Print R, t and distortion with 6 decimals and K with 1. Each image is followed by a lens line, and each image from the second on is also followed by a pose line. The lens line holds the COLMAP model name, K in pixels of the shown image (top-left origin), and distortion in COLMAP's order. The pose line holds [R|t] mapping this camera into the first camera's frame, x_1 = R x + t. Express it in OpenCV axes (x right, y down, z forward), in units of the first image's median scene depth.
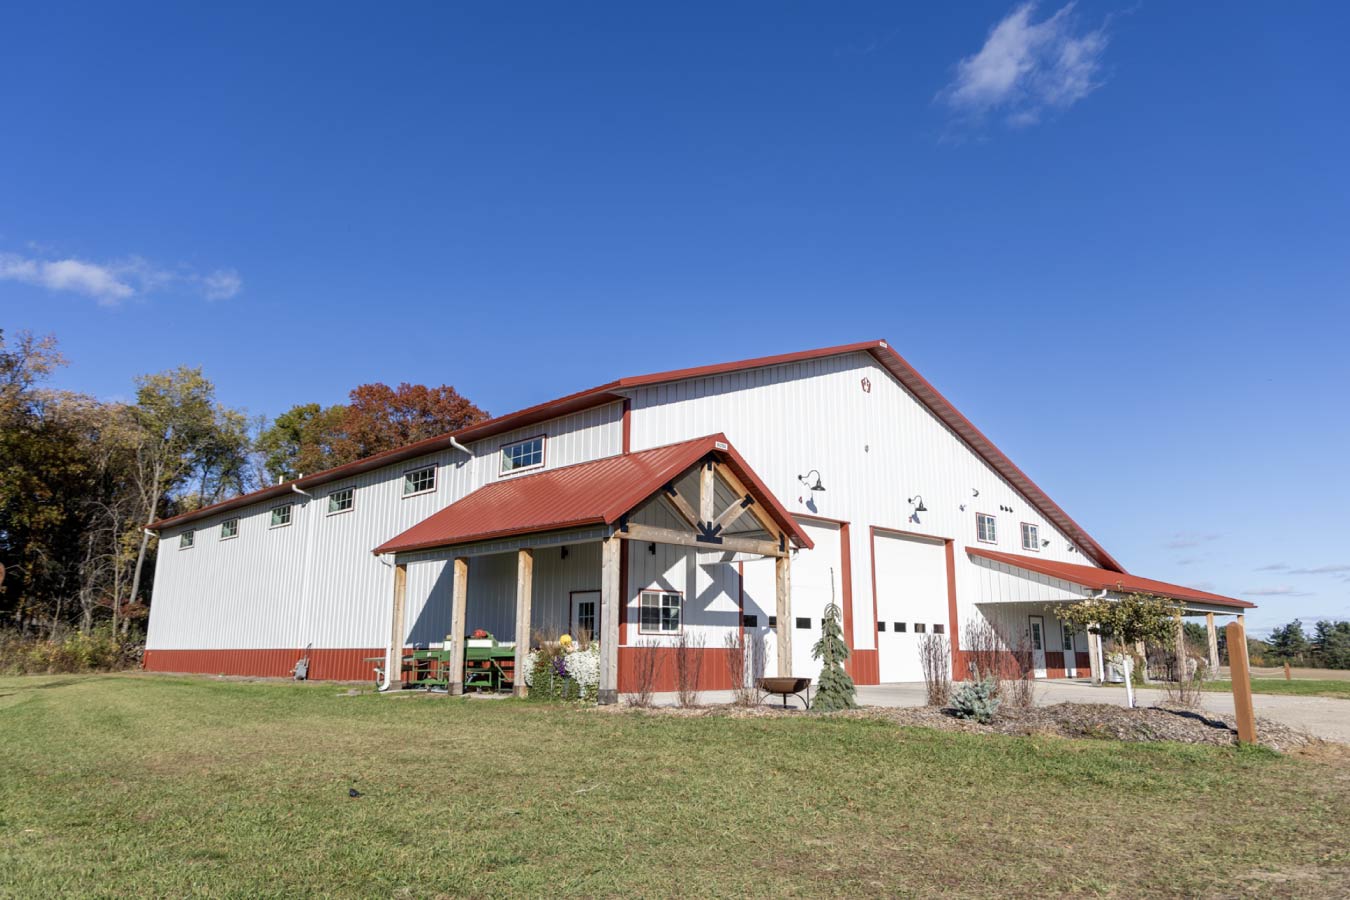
lens RADIAL K [[897.8, 0, 672.0], [0, 897.8, 442.1], [0, 0, 1]] dist [0.008089, 0.003223]
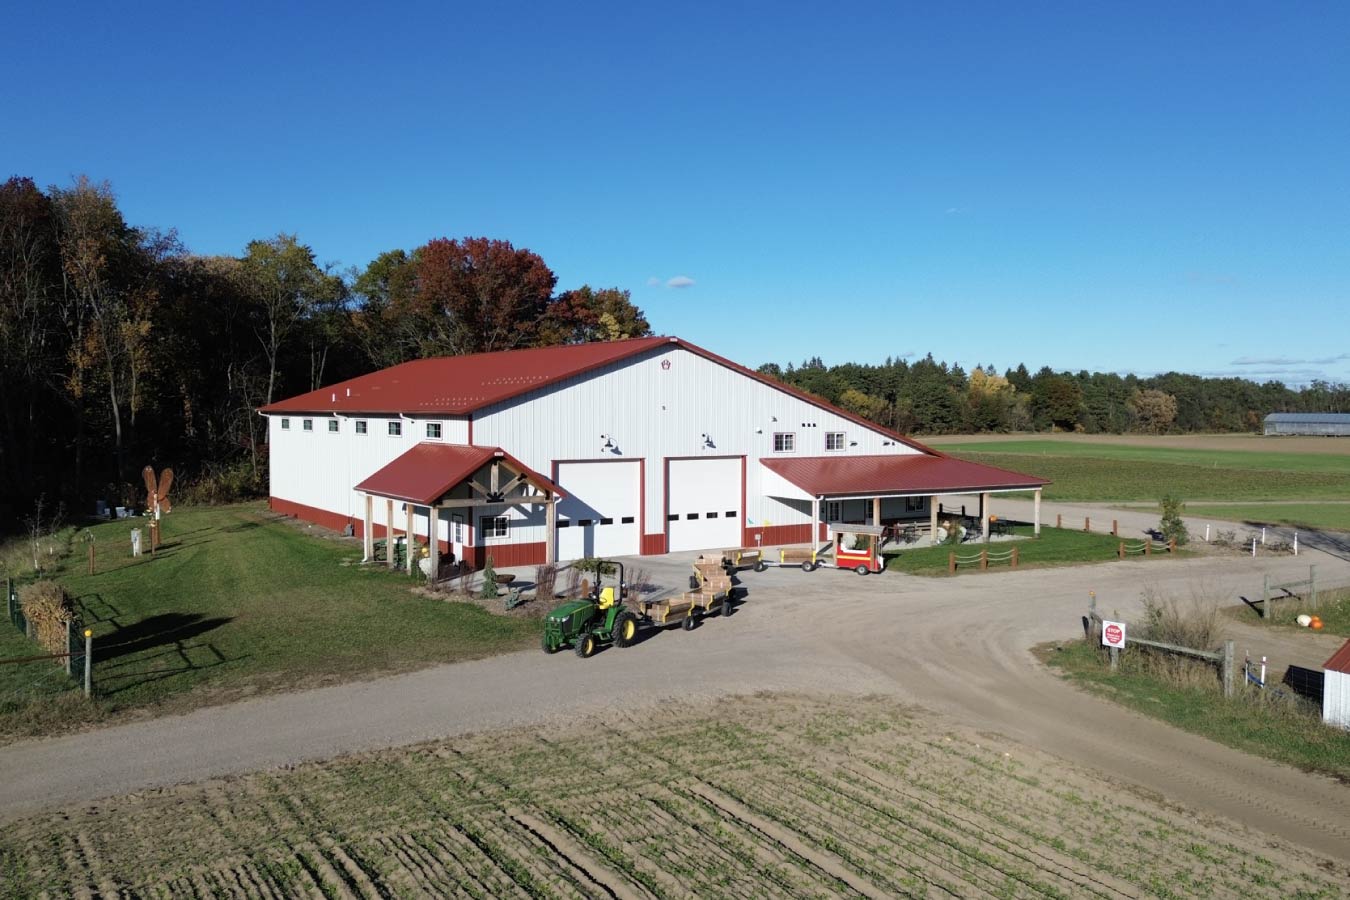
lens RADIAL K [[976.5, 0, 676.4], [0, 976.5, 445.8], [0, 0, 1]] dist [-0.007499, -0.001202]
pose [[0.988394, 0.002014, -0.151897, 0.704688], [0.034348, 0.971055, 0.236375, -0.466005], [0.147977, -0.238849, 0.959716, -0.903400]]
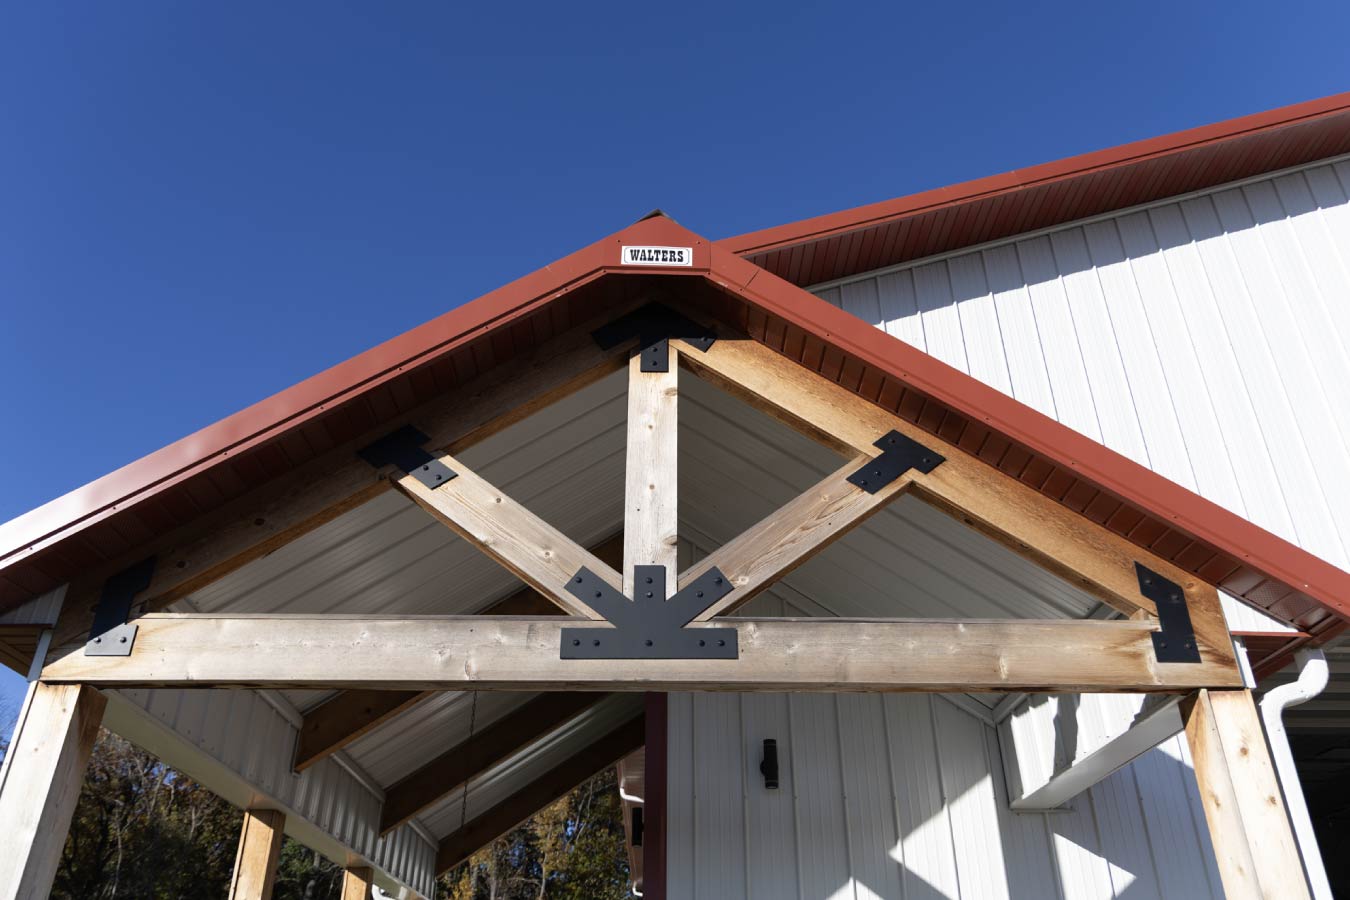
lens RADIAL K [[976.5, 0, 676.0], [0, 976.5, 452.6], [0, 0, 1]] dist [-0.007499, -0.001202]
pose [[0.725531, -0.345267, -0.595312, 0.185319], [0.156024, 0.925040, -0.346349, 0.136227], [0.670270, 0.158404, 0.725015, 0.763194]]
